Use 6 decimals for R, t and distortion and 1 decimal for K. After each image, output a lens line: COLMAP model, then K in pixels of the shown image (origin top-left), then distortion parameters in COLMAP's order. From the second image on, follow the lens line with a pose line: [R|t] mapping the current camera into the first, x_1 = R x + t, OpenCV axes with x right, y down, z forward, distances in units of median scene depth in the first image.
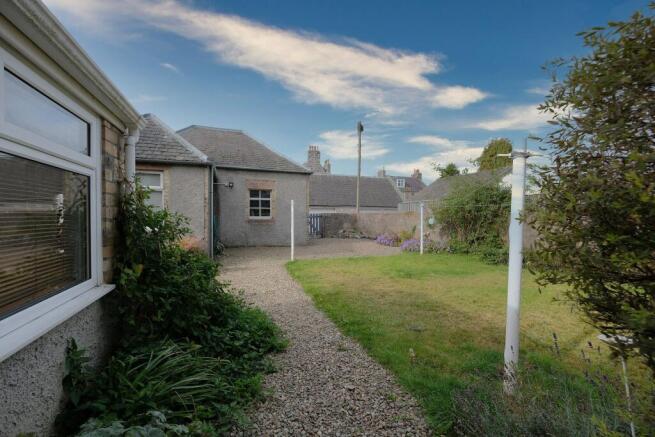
lens RADIAL K [[284.0, 0, 327.8], [0, 284.0, 218.9], [0, 0, 1]] dist [0.002687, 0.000048]
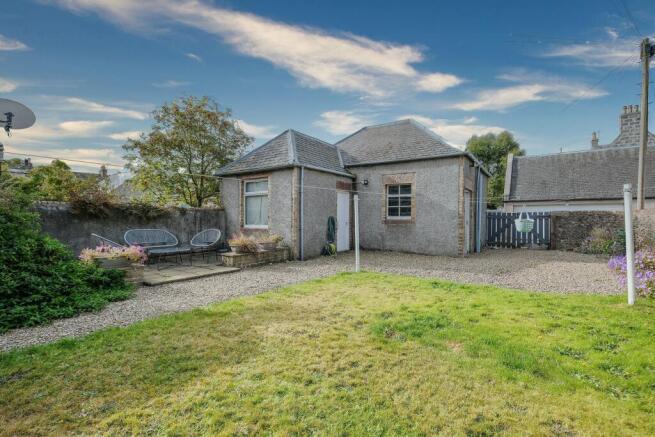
lens RADIAL K [[296.7, 0, 327.6], [0, 296.7, 219.4], [0, 0, 1]] dist [-0.000059, -0.000043]
pose [[0.588252, 0.003734, -0.808669, 0.349694], [-0.006480, 0.999979, -0.000097, 0.002121], [0.808652, 0.005297, 0.588263, 0.308751]]
